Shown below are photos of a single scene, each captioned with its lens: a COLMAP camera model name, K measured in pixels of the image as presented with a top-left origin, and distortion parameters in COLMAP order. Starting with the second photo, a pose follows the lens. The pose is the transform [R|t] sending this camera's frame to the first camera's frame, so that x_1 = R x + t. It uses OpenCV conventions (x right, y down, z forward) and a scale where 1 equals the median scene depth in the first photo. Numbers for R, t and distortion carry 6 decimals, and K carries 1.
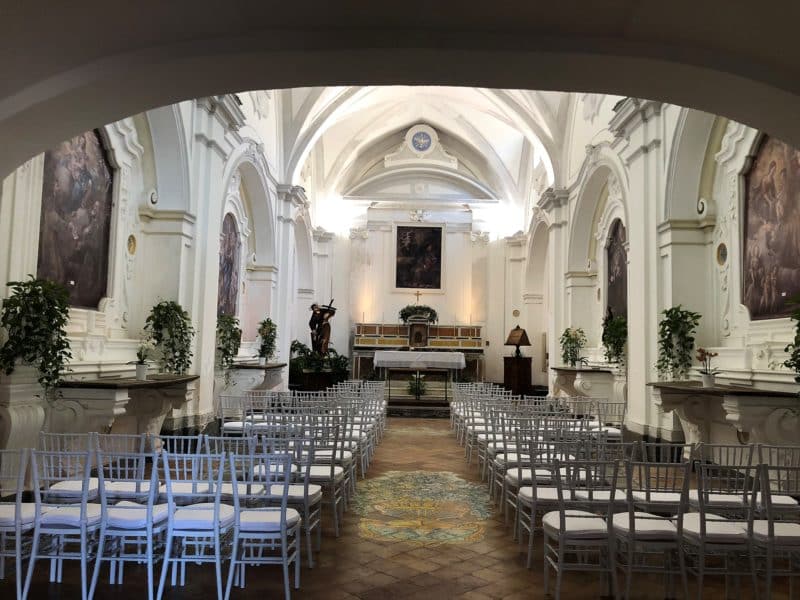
lens RADIAL K [[657.3, 0, 397.5], [0, 657.3, 296.3], [0, 0, 1]] dist [0.088268, -0.126418]
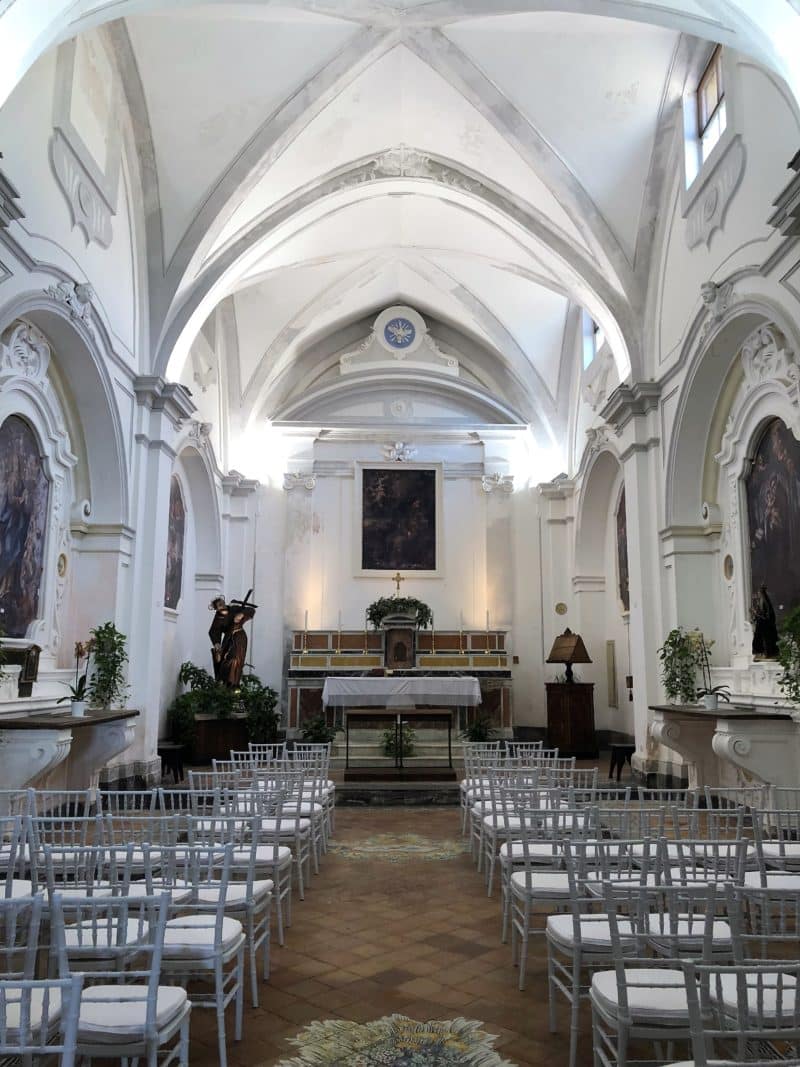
lens RADIAL K [[876.7, 0, 404.8], [0, 876.7, 524.2], [0, 0, 1]] dist [0.088268, -0.126418]
pose [[0.999359, -0.015840, 0.032107, 0.012748], [0.018419, 0.996487, -0.081696, 0.012629], [-0.030700, 0.082235, 0.996140, 0.210306]]
